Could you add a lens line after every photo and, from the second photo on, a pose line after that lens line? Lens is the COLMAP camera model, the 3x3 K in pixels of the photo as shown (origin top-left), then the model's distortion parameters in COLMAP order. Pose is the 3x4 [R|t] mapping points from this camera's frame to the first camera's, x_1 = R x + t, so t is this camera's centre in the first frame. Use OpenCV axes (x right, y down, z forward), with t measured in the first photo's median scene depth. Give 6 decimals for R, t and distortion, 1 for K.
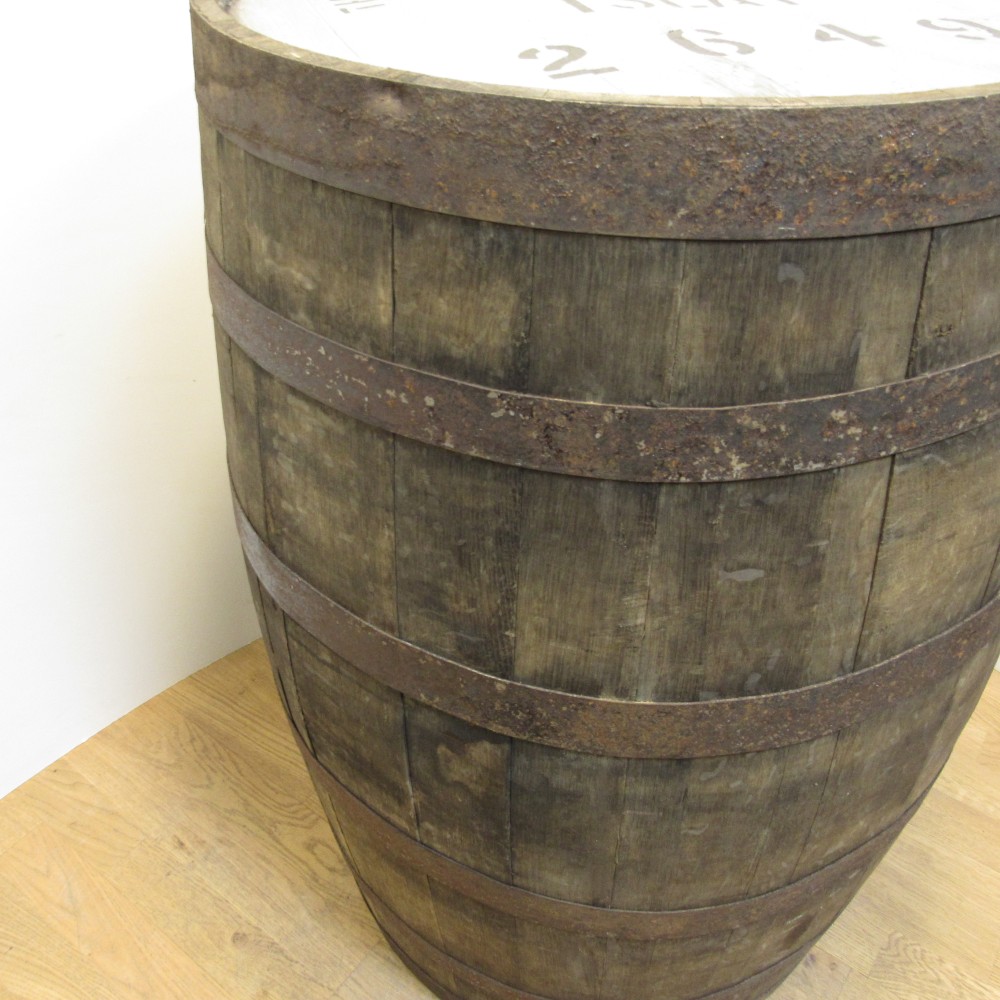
lens RADIAL K [[950.3, 0, 482.5], [0, 950.3, 498.7], [0, 0, 1]] dist [-0.016672, -0.004830]
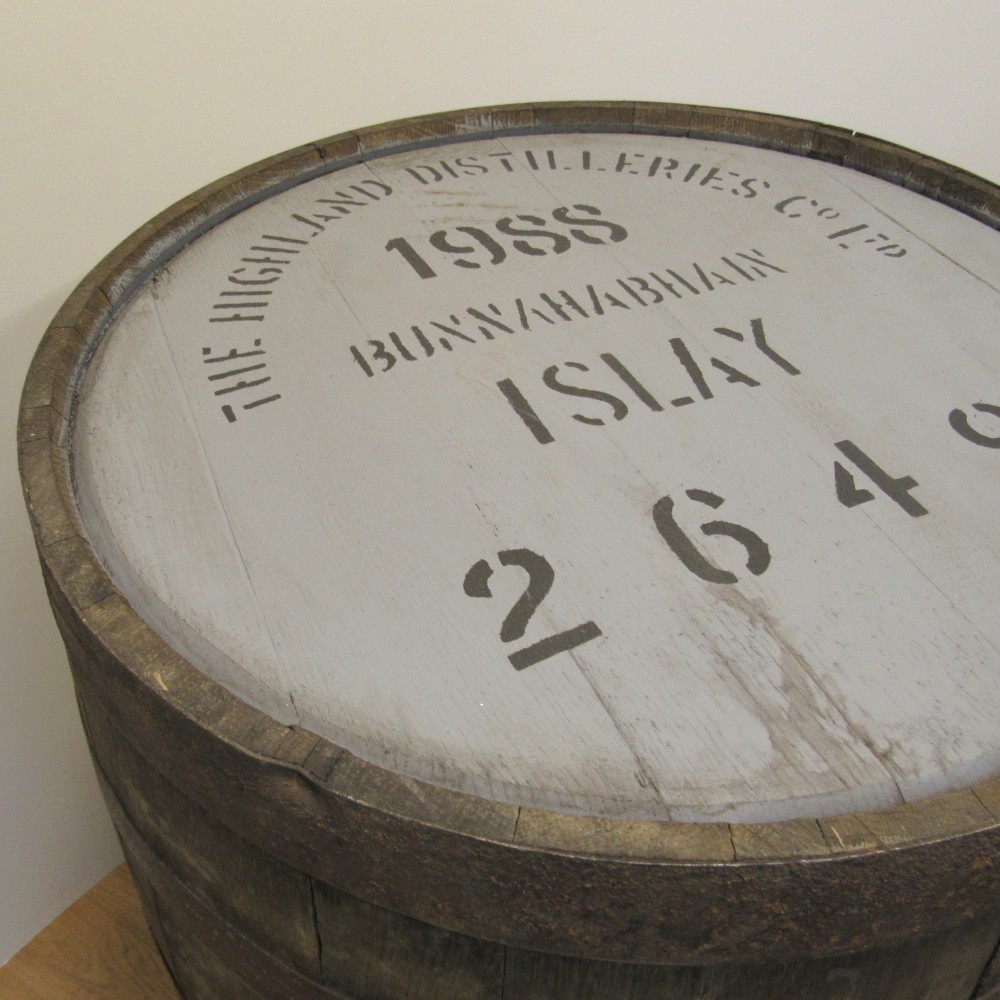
lens RADIAL K [[941.8, 0, 484.3], [0, 941.8, 518.5], [0, 0, 1]] dist [-0.019183, -0.002065]
pose [[0.996086, -0.054252, 0.069782, 0.004521], [0.048469, 0.995449, 0.082051, -0.583959], [-0.073916, -0.078348, 0.994182, 0.258208]]
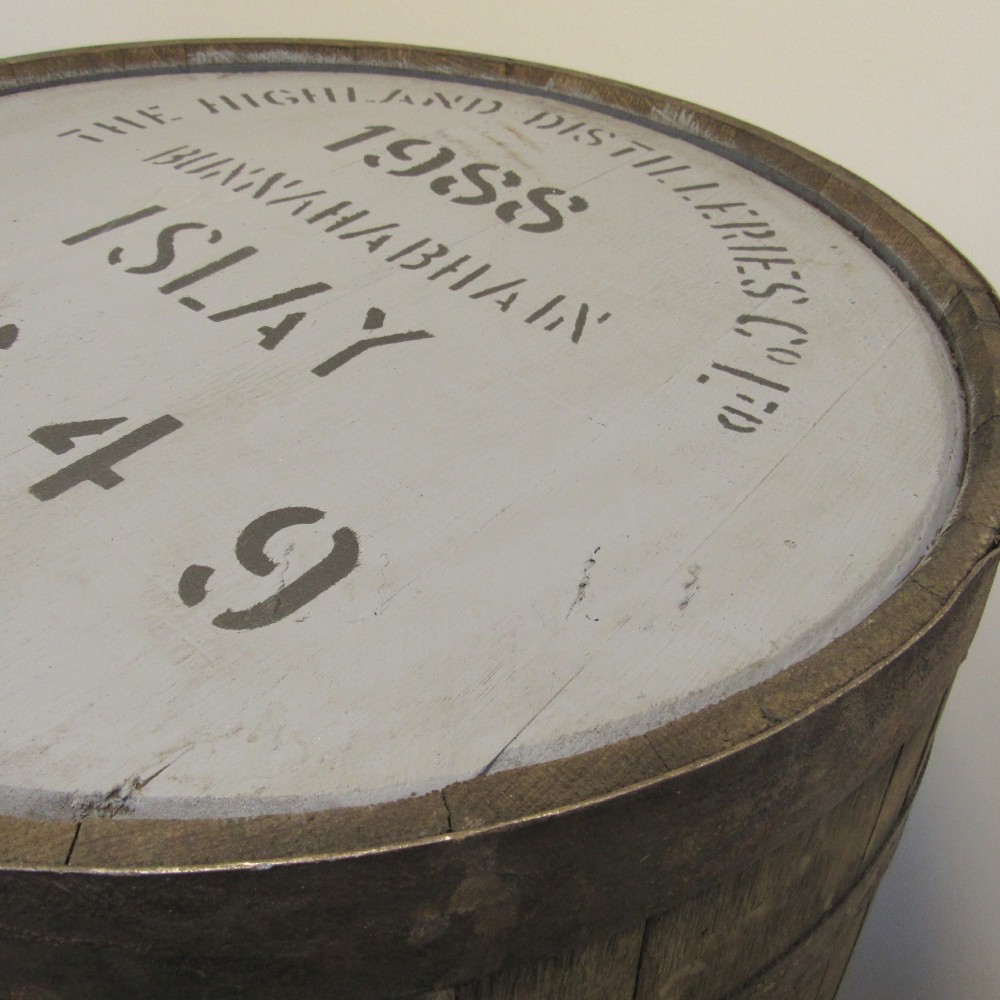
lens RADIAL K [[950.3, 0, 482.5], [0, 950.3, 498.7], [0, 0, 1]] dist [-0.016672, -0.004830]
pose [[0.574601, 0.570343, -0.586978, 0.948831], [-0.577287, 0.790828, 0.203301, -0.781089], [0.580150, 0.222037, 0.783662, 0.740230]]
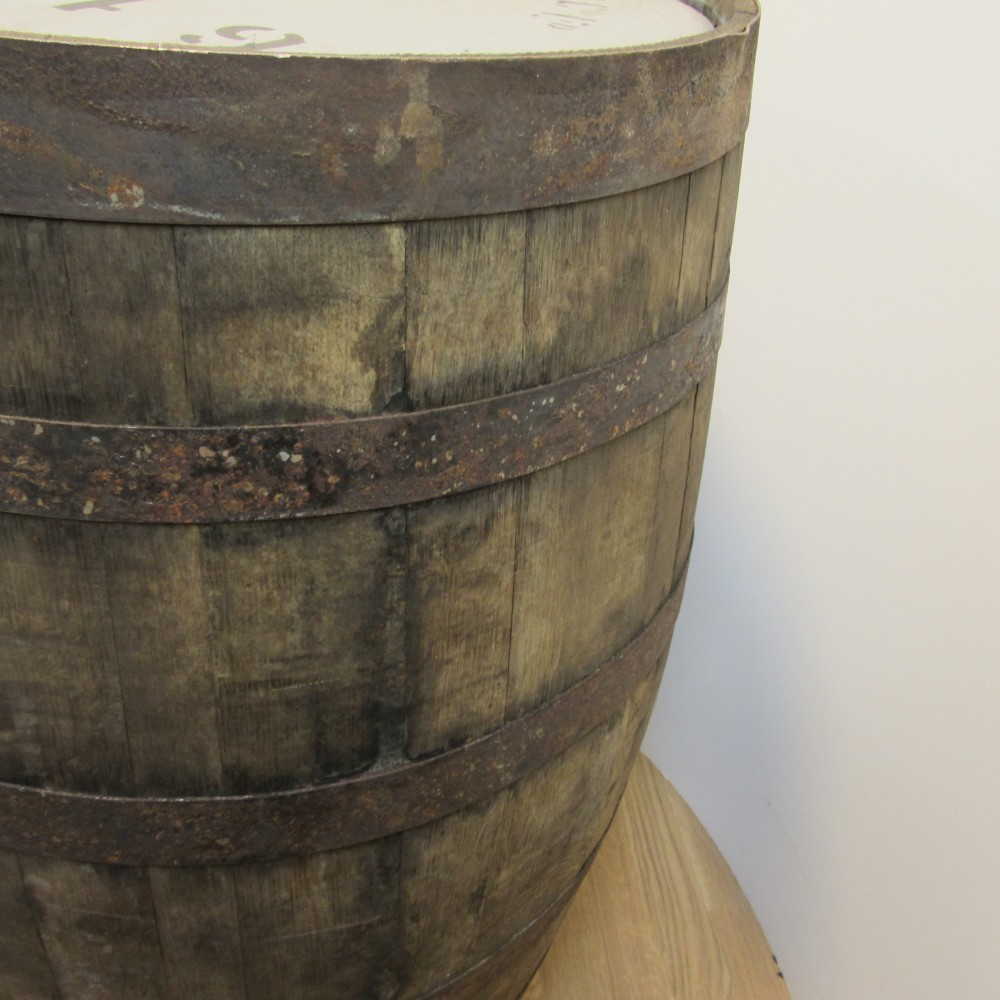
lens RADIAL K [[950.3, 0, 482.5], [0, 950.3, 498.7], [0, 0, 1]] dist [-0.016672, -0.004830]
pose [[0.702539, 0.486444, -0.519434, 1.309893], [-0.530209, 0.844642, 0.073885, -0.397017], [0.474676, 0.223501, 0.851310, 0.625940]]
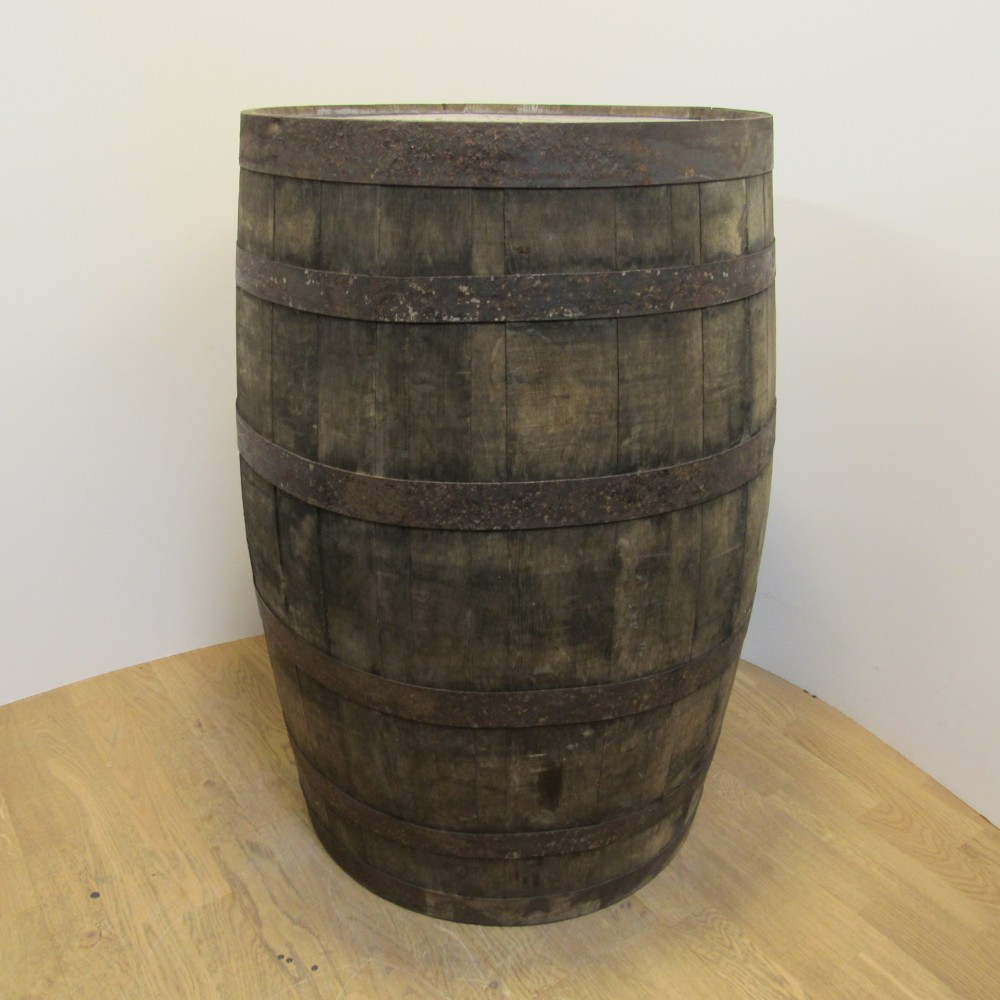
lens RADIAL K [[950.3, 0, 482.5], [0, 950.3, 498.7], [0, 0, 1]] dist [-0.016672, -0.004830]
pose [[0.948791, 0.139958, -0.283209, 0.933905], [-0.209368, 0.949922, -0.231975, 0.681917], [0.236559, 0.279391, 0.930581, -0.571174]]
